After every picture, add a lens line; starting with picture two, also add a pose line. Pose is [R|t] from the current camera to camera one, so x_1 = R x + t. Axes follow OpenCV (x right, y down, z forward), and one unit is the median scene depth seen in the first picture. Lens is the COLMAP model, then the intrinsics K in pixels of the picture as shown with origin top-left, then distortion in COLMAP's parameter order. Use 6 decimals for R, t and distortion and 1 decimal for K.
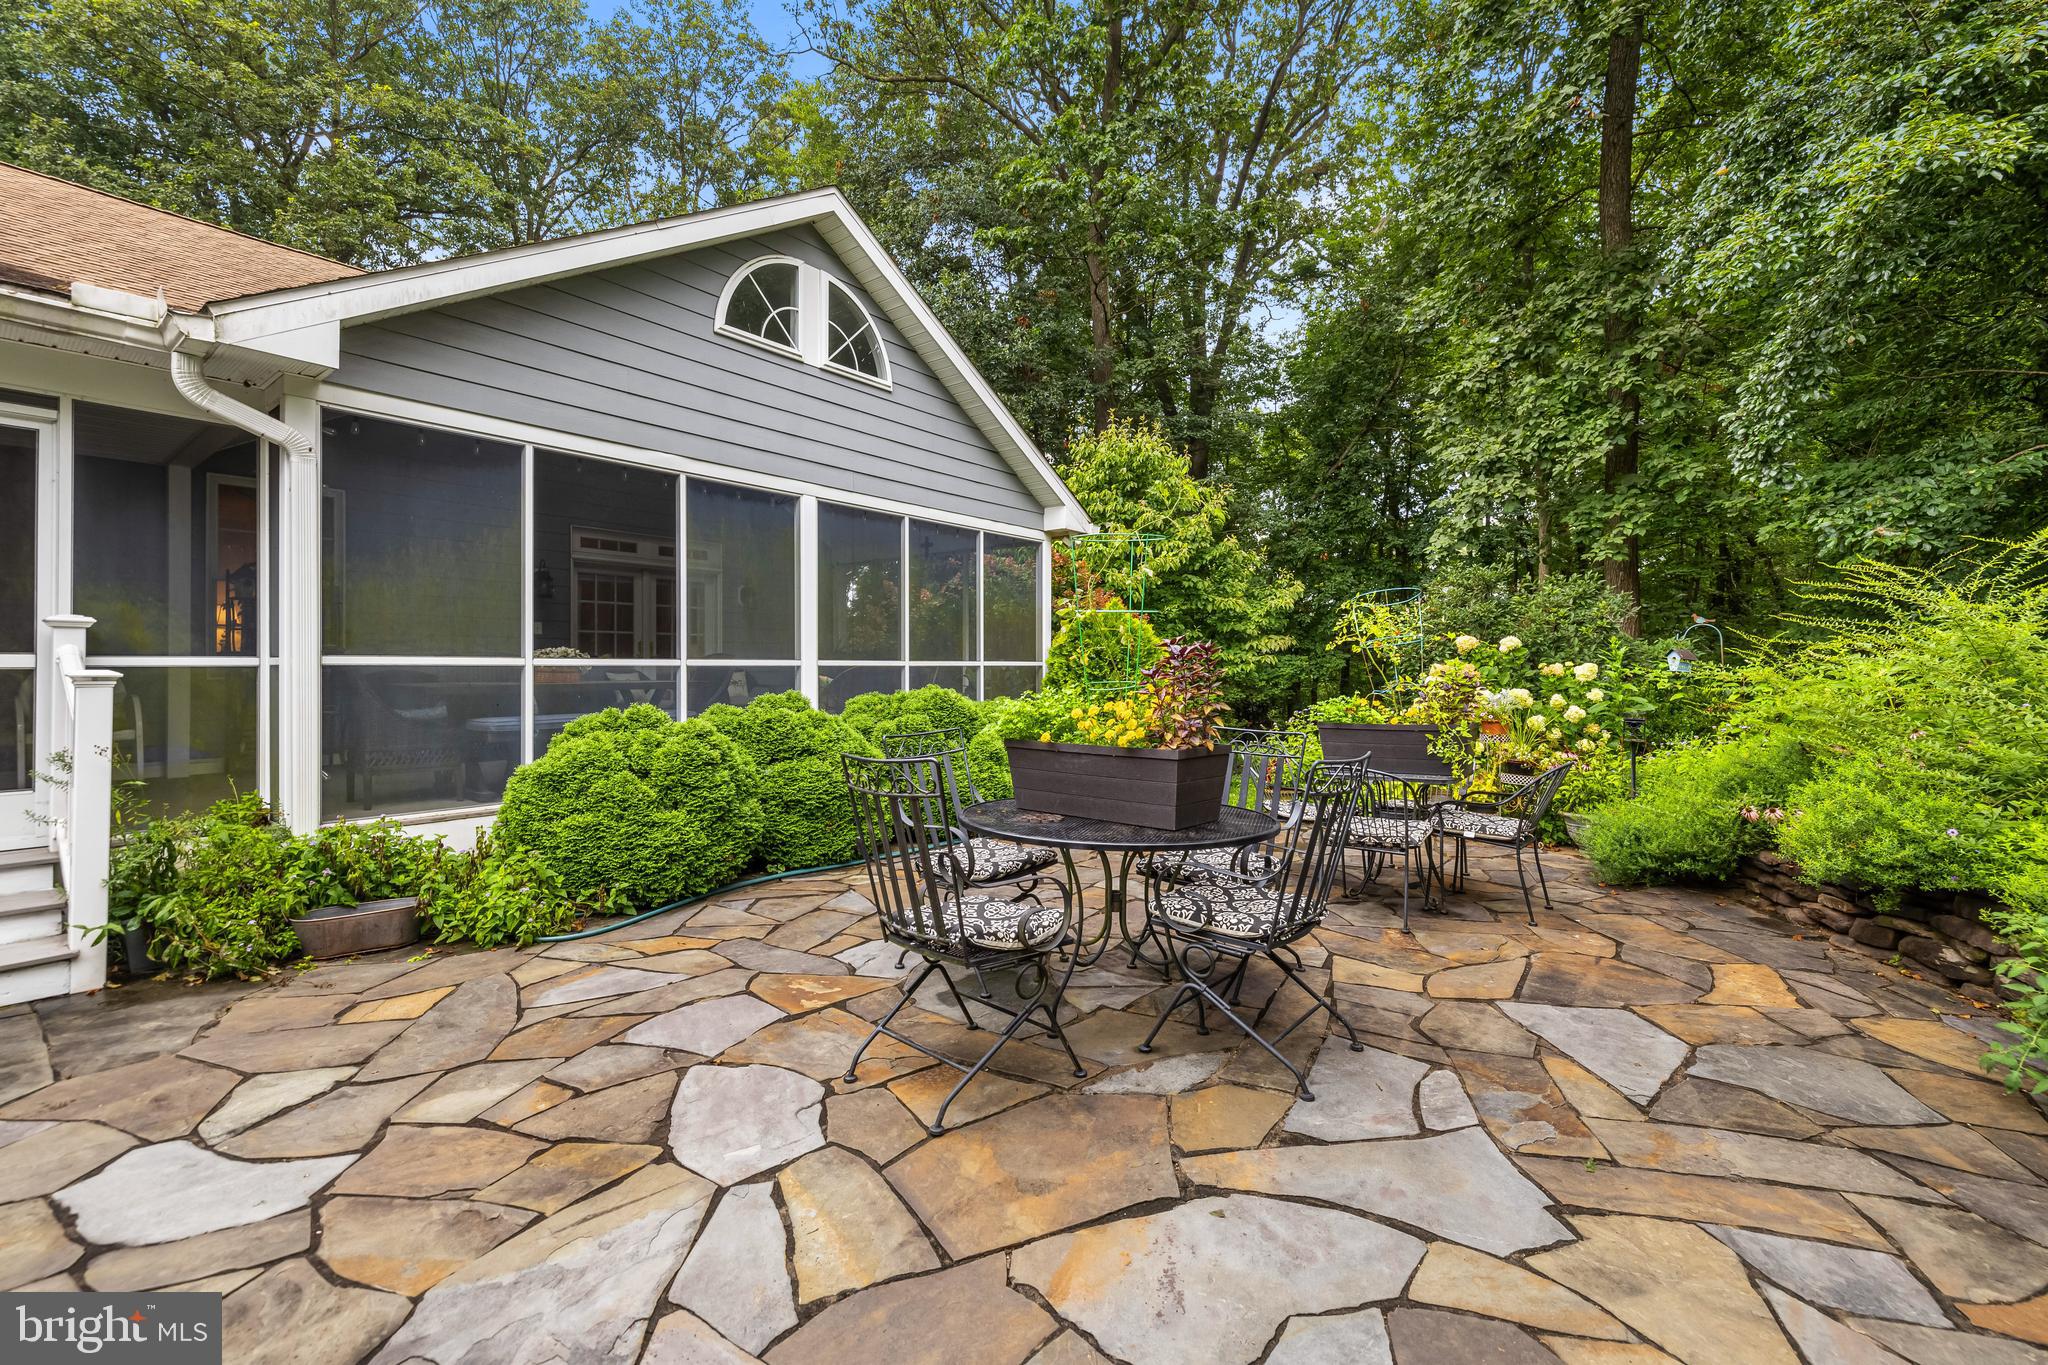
lens RADIAL K [[858.5, 0, 1019.1], [0, 858.5, 658.7], [0, 0, 1]] dist [0.000236, 0.000221]
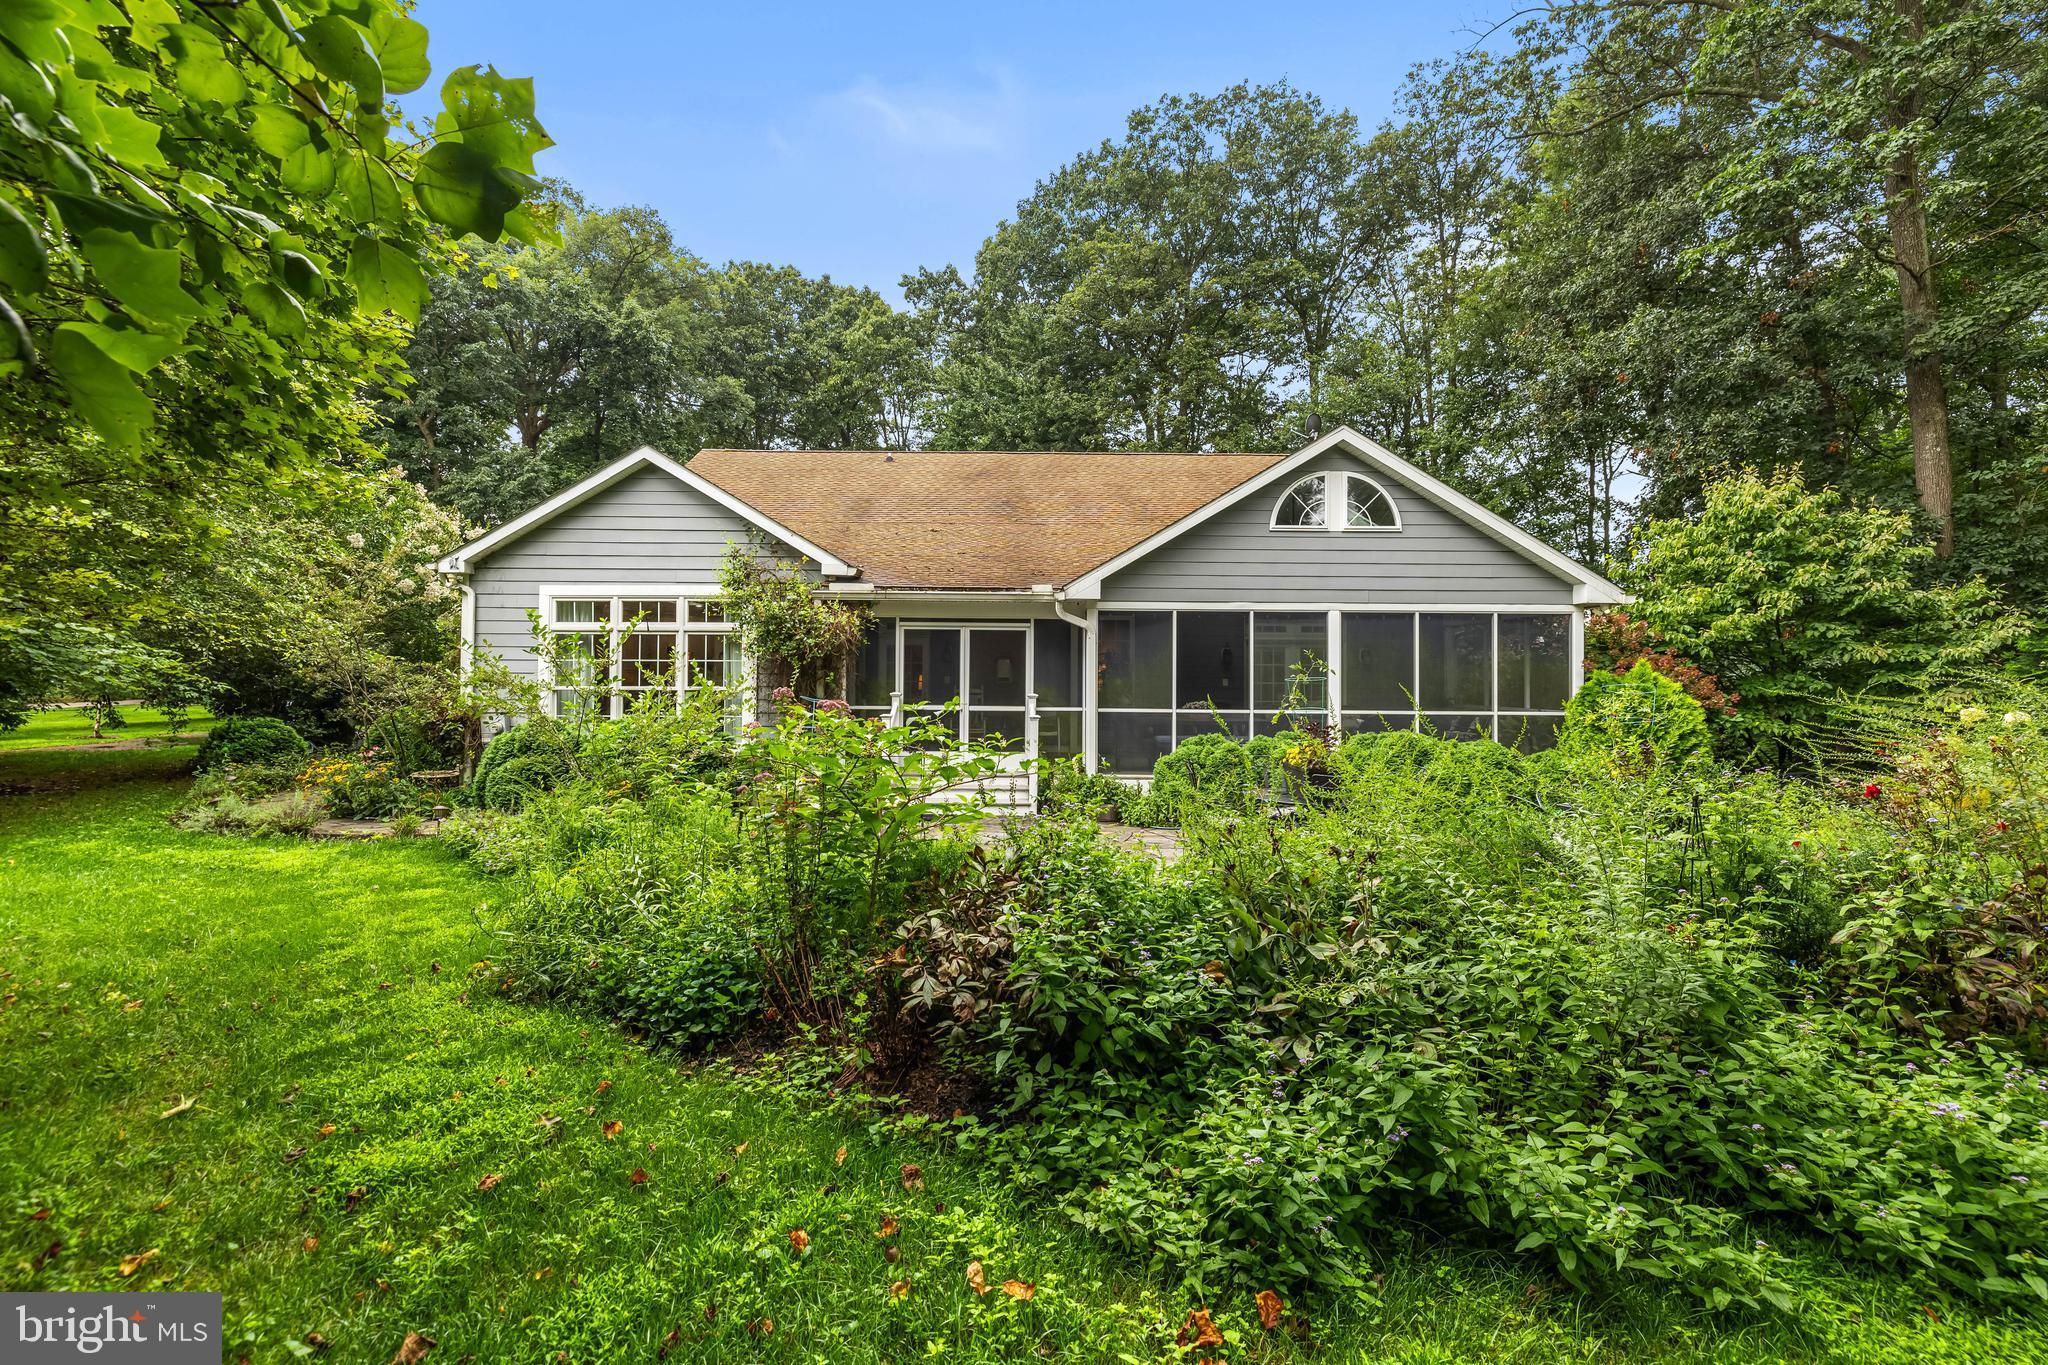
lens RADIAL K [[858.5, 0, 1023.1], [0, 858.5, 663.5], [0, 0, 1]] dist [0.000236, 0.000221]
pose [[0.627560, -0.001923, -0.778566, 0.669213], [-0.003021, 0.999983, -0.004906, -0.079663], [0.778563, 0.005431, 0.627543, -0.500382]]
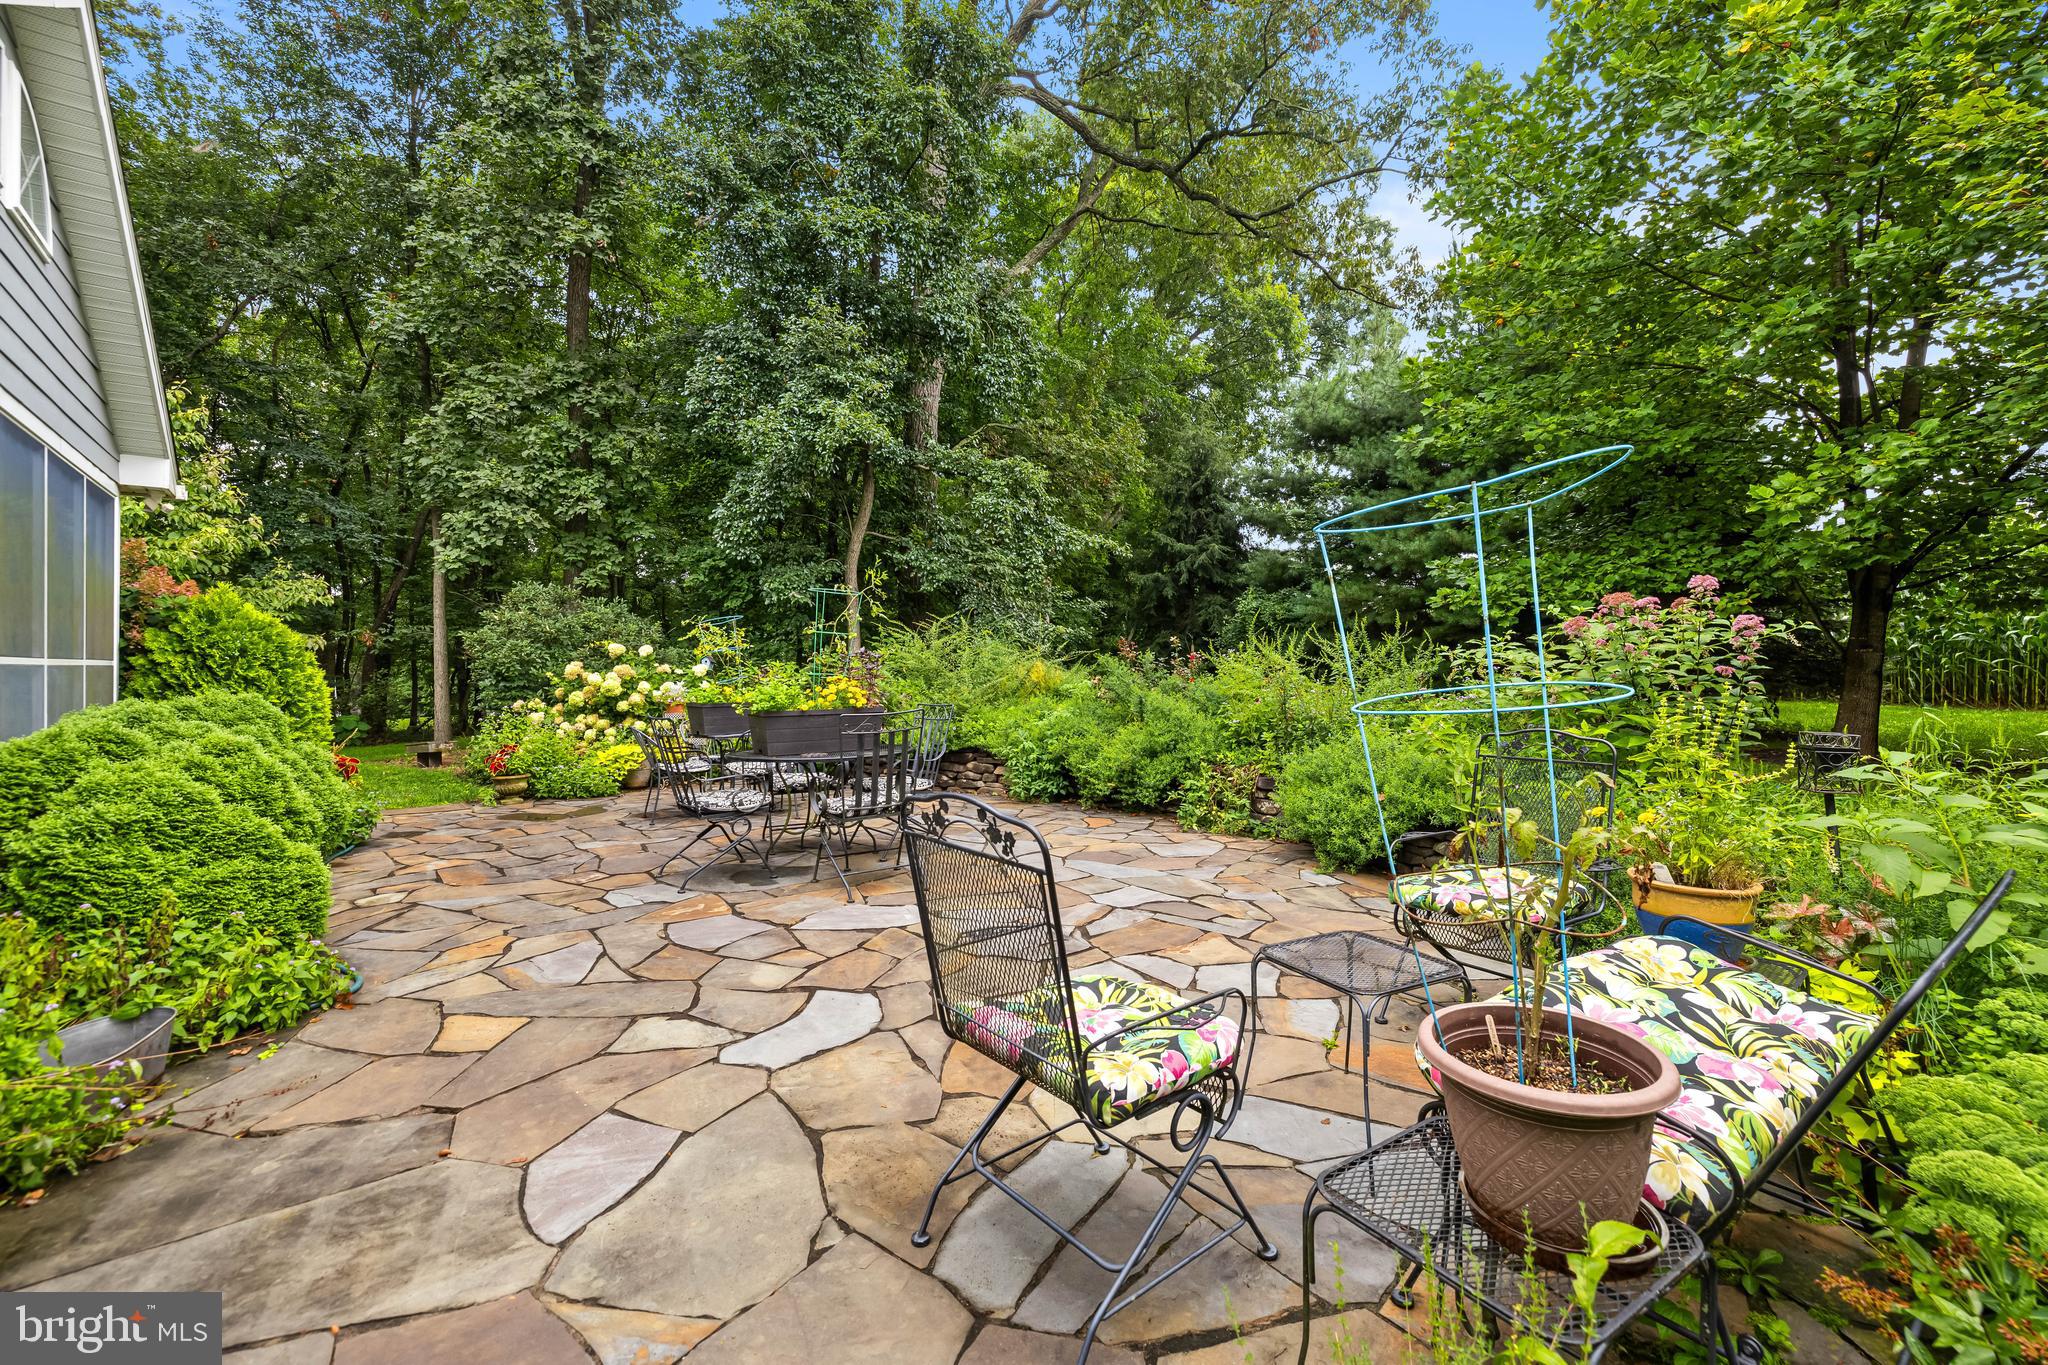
lens RADIAL K [[858.5, 0, 1031.2], [0, 858.5, 676.1], [0, 0, 1]] dist [0.000236, 0.000221]
pose [[0.207314, -0.004448, 0.978264, -0.722658], [-0.009331, 0.999935, 0.006524, 0.007656], [-0.978230, -0.010480, 0.207259, 0.115078]]
